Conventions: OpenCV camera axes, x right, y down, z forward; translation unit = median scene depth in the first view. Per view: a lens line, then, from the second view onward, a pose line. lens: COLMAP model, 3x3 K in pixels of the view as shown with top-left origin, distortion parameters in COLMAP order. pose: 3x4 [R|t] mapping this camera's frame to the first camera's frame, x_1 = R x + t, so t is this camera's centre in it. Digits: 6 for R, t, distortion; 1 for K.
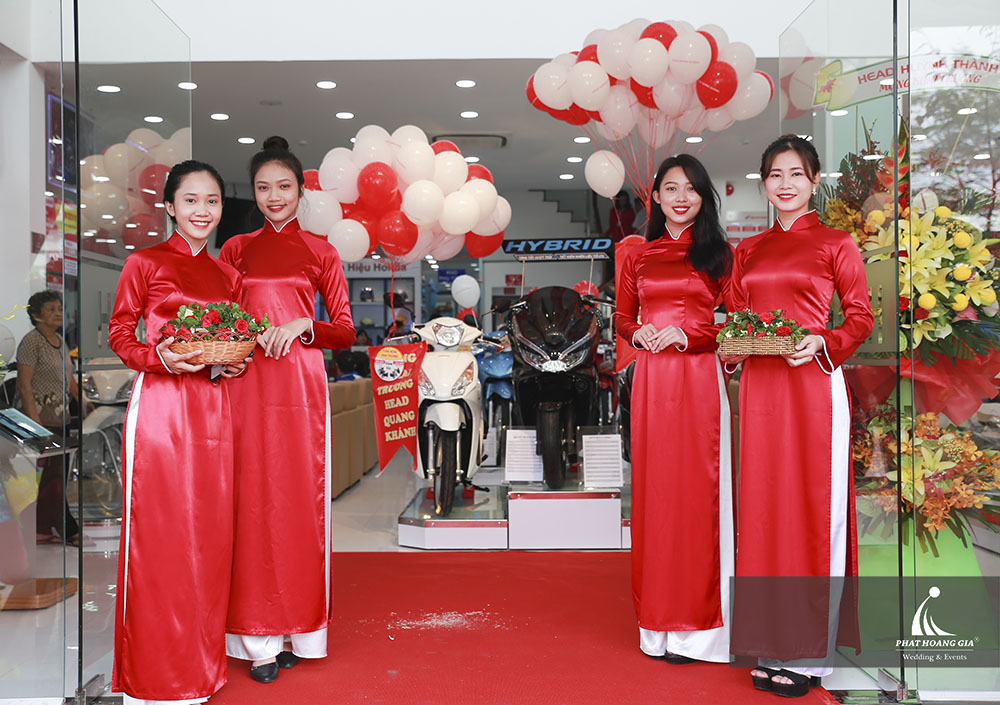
lens RADIAL K [[1178.7, 0, 497.9], [0, 1178.7, 352.2], [0, 0, 1]] dist [0.006166, 0.000000]
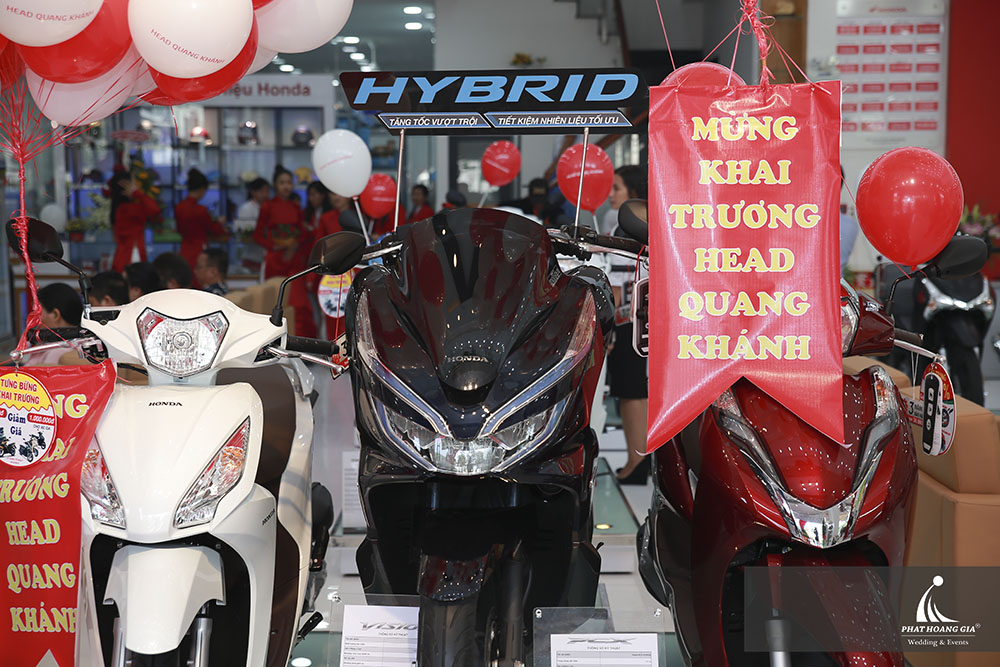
lens RADIAL K [[1594.1, 0, 502.2], [0, 1594.1, 334.9], [0, 0, 1]] dist [0.173595, 0.000000]
pose [[0.999920, 0.004572, 0.011814, 0.049386], [-0.005571, 0.996279, 0.086010, -0.058896], [-0.011377, -0.086069, 0.996224, 0.509763]]
